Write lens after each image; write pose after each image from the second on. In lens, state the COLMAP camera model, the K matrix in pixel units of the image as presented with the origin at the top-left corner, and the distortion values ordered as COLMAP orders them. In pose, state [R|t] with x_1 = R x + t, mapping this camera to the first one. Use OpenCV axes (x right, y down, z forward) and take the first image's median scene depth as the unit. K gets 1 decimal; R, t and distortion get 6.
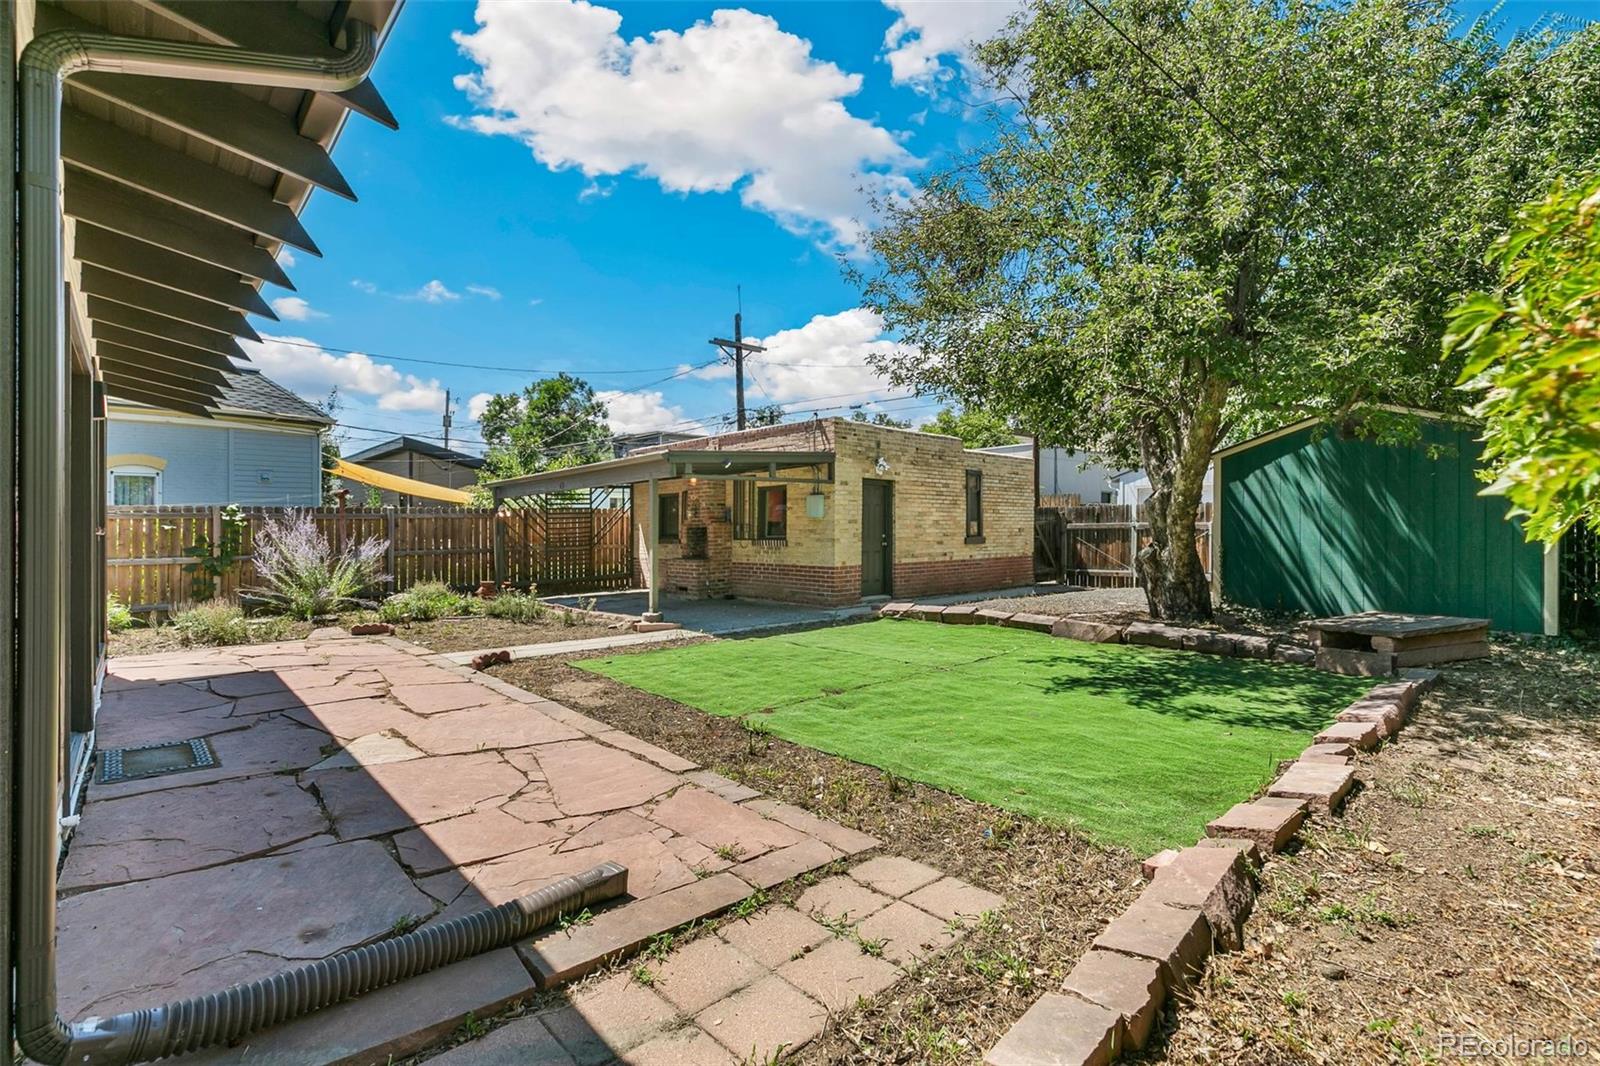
lens RADIAL K [[732.7, 0, 806.3], [0, 732.7, 527.8], [0, 0, 1]] dist [0.016704, -0.003402]
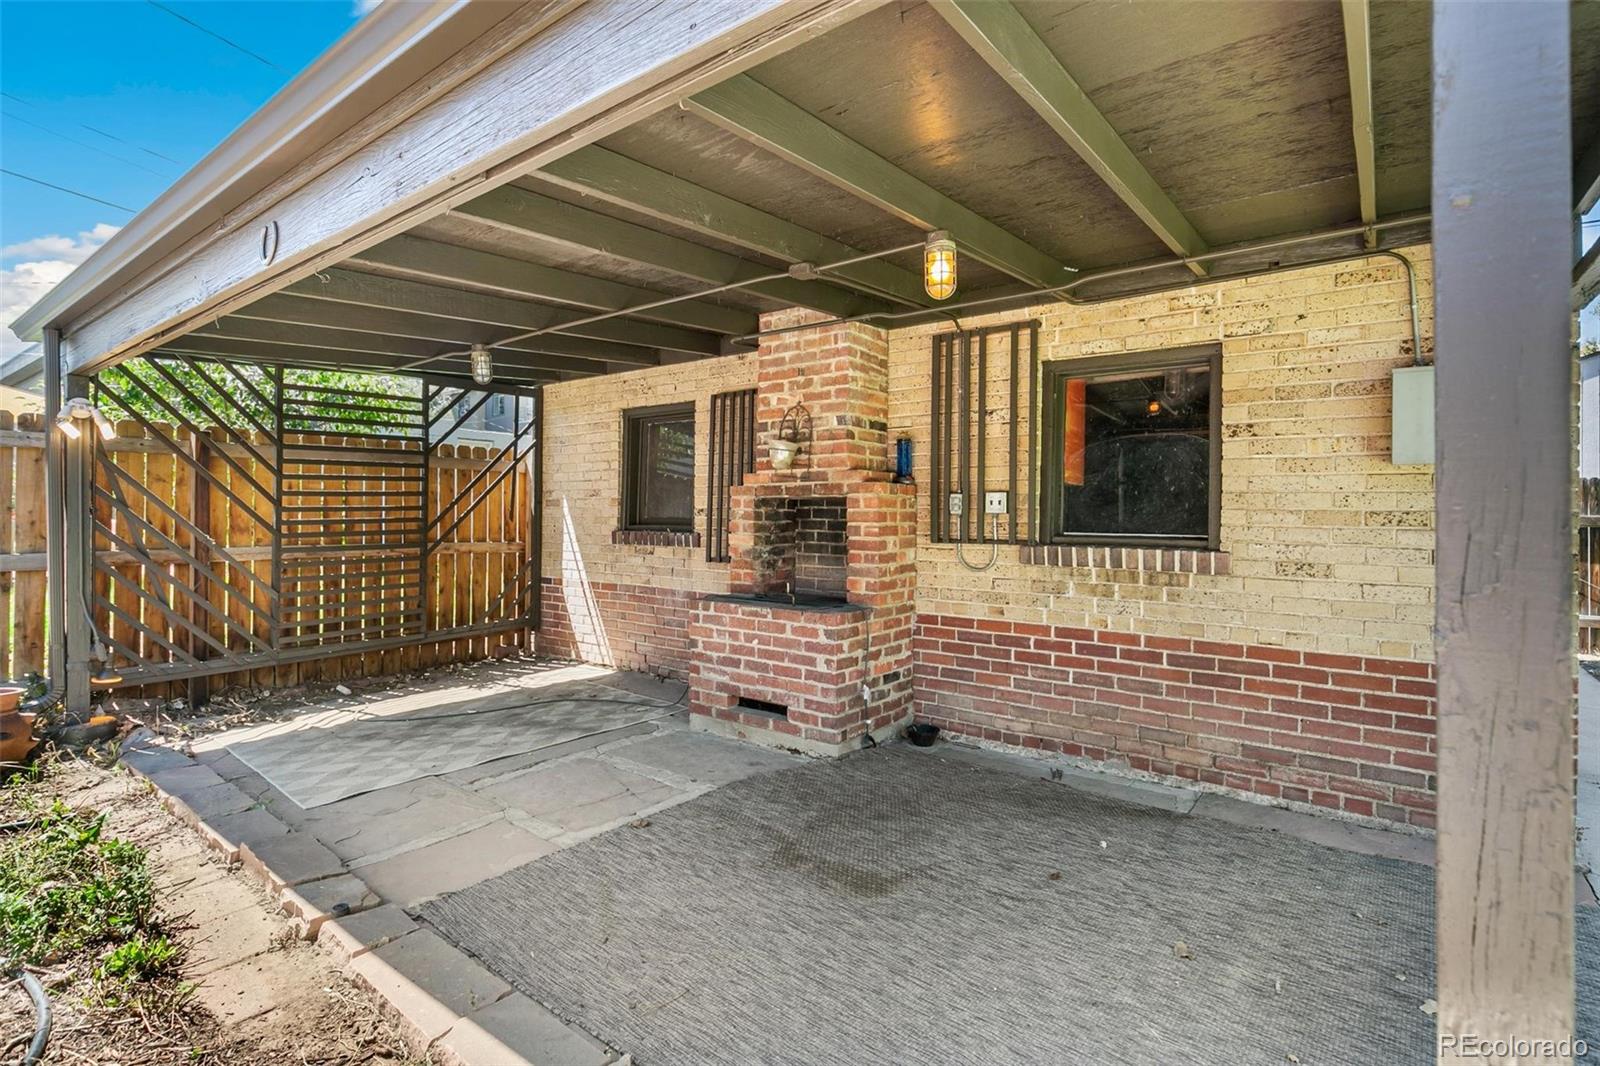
lens RADIAL K [[811.7, 0, 792.0], [0, 811.7, 533.1], [0, 0, 1]] dist [0.001036, 0.000055]
pose [[0.989181, 0.016043, 0.145822, -0.181064], [-0.018797, 0.999670, 0.017532, 0.007511], [-0.145493, -0.020084, 0.989155, 0.606984]]
